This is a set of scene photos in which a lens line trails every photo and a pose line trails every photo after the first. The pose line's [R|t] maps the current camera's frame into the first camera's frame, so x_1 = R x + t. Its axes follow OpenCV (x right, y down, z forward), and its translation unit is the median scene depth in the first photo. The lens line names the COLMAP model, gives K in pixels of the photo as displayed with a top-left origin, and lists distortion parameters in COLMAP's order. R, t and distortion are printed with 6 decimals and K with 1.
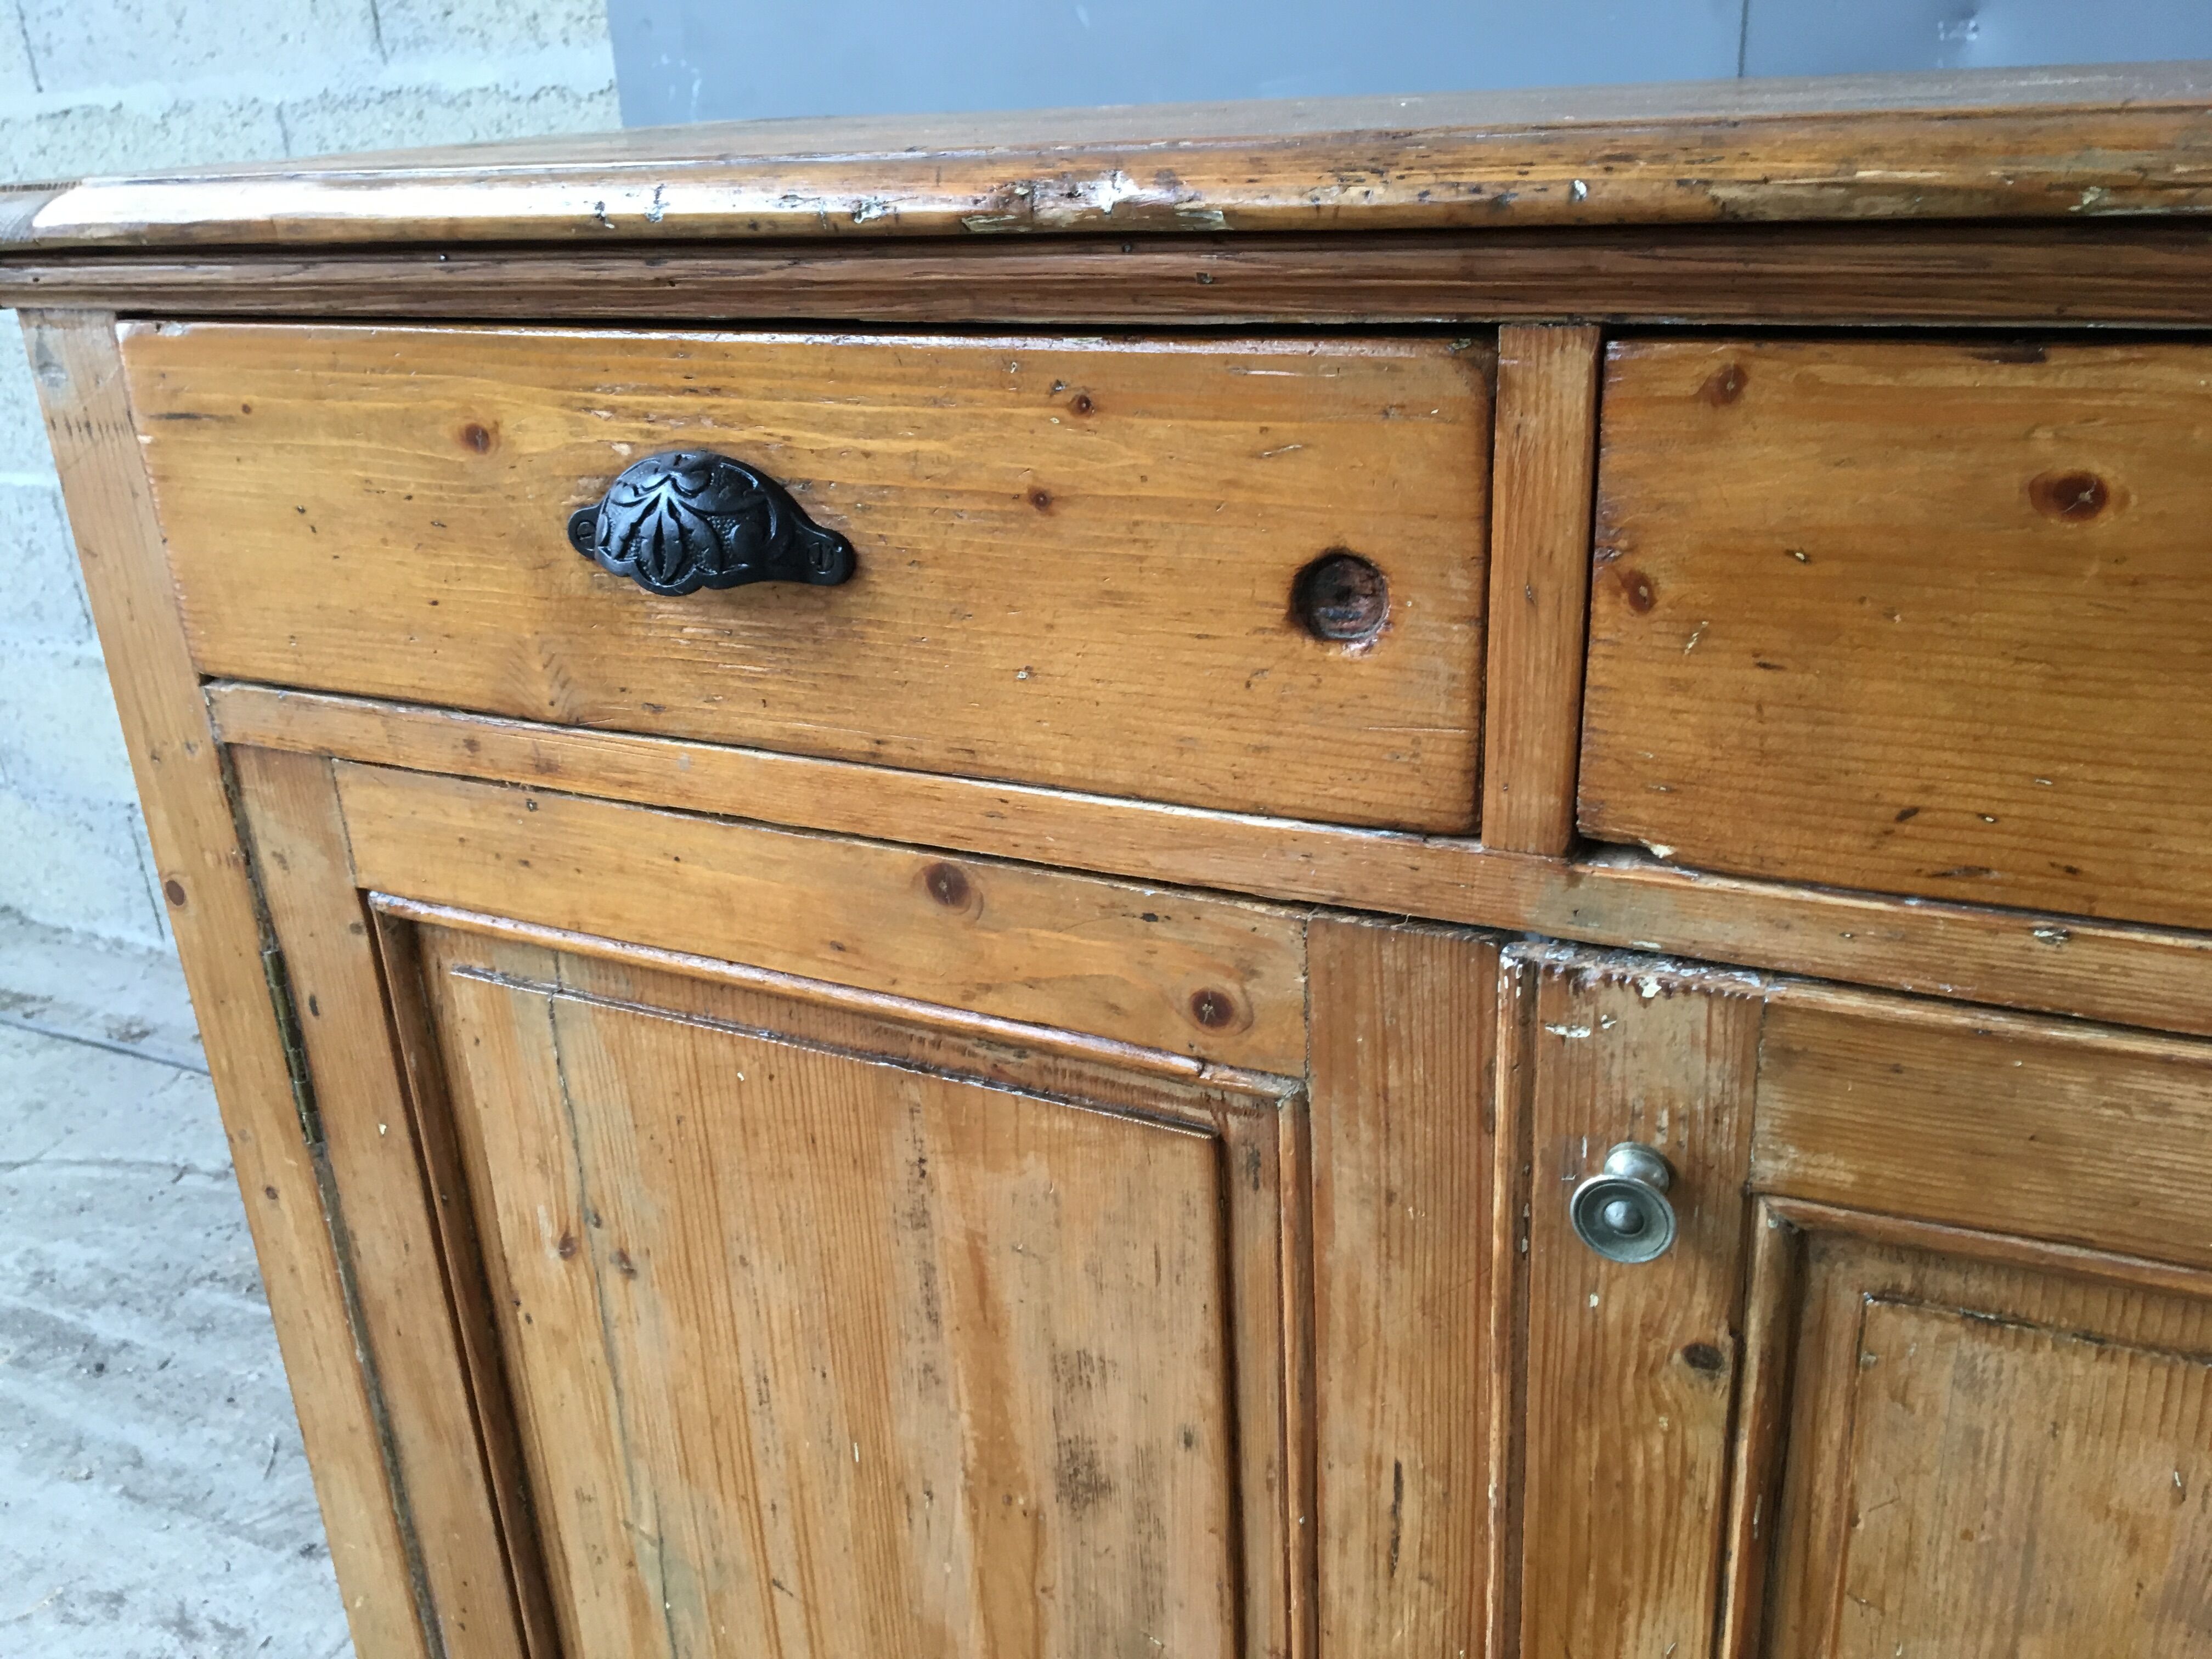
lens RADIAL K [[1870.3, 0, 1099.1], [0, 1870.3, 839.1], [0, 0, 1]] dist [0.052425, -0.066982]
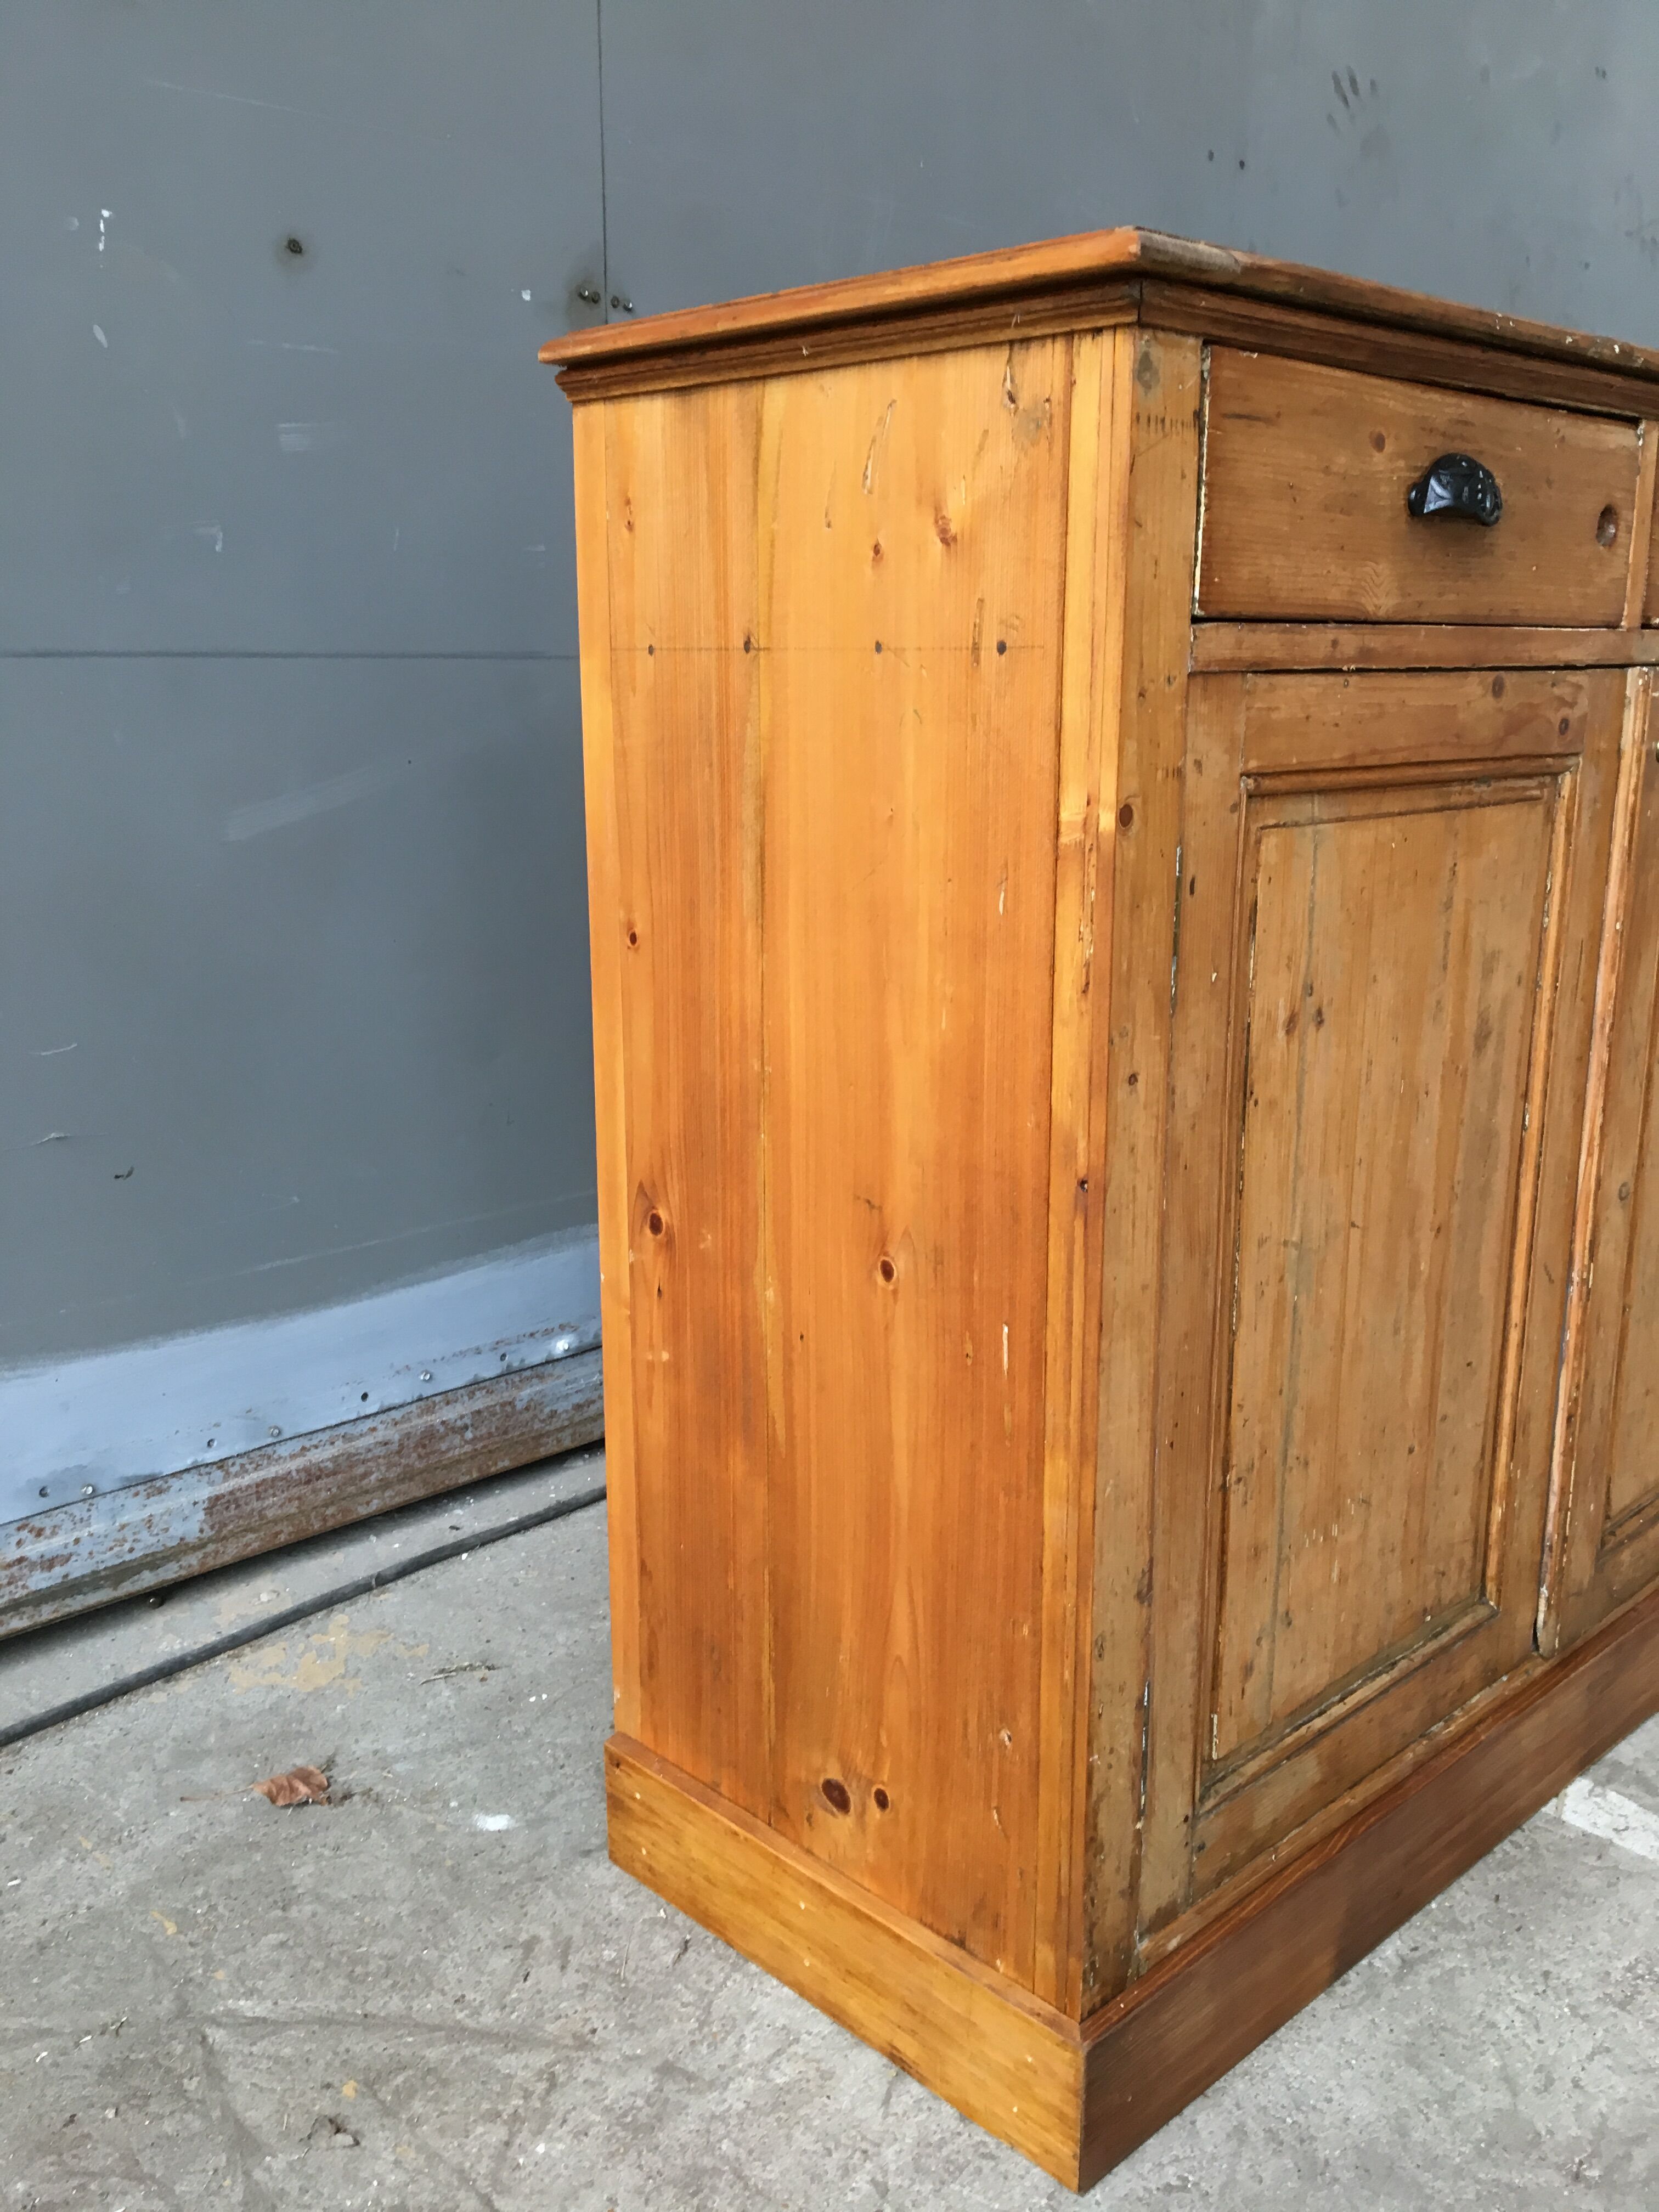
lens RADIAL K [[1903.6, 0, 829.5], [0, 1903.6, 1106.0], [0, 0, 1]] dist [0.000846, -0.014669]
pose [[0.354745, -0.180574, 0.917360, -1.875554], [0.327916, 0.942876, 0.058791, 0.076653], [-0.875573, 0.279961, 0.393693, 0.790781]]
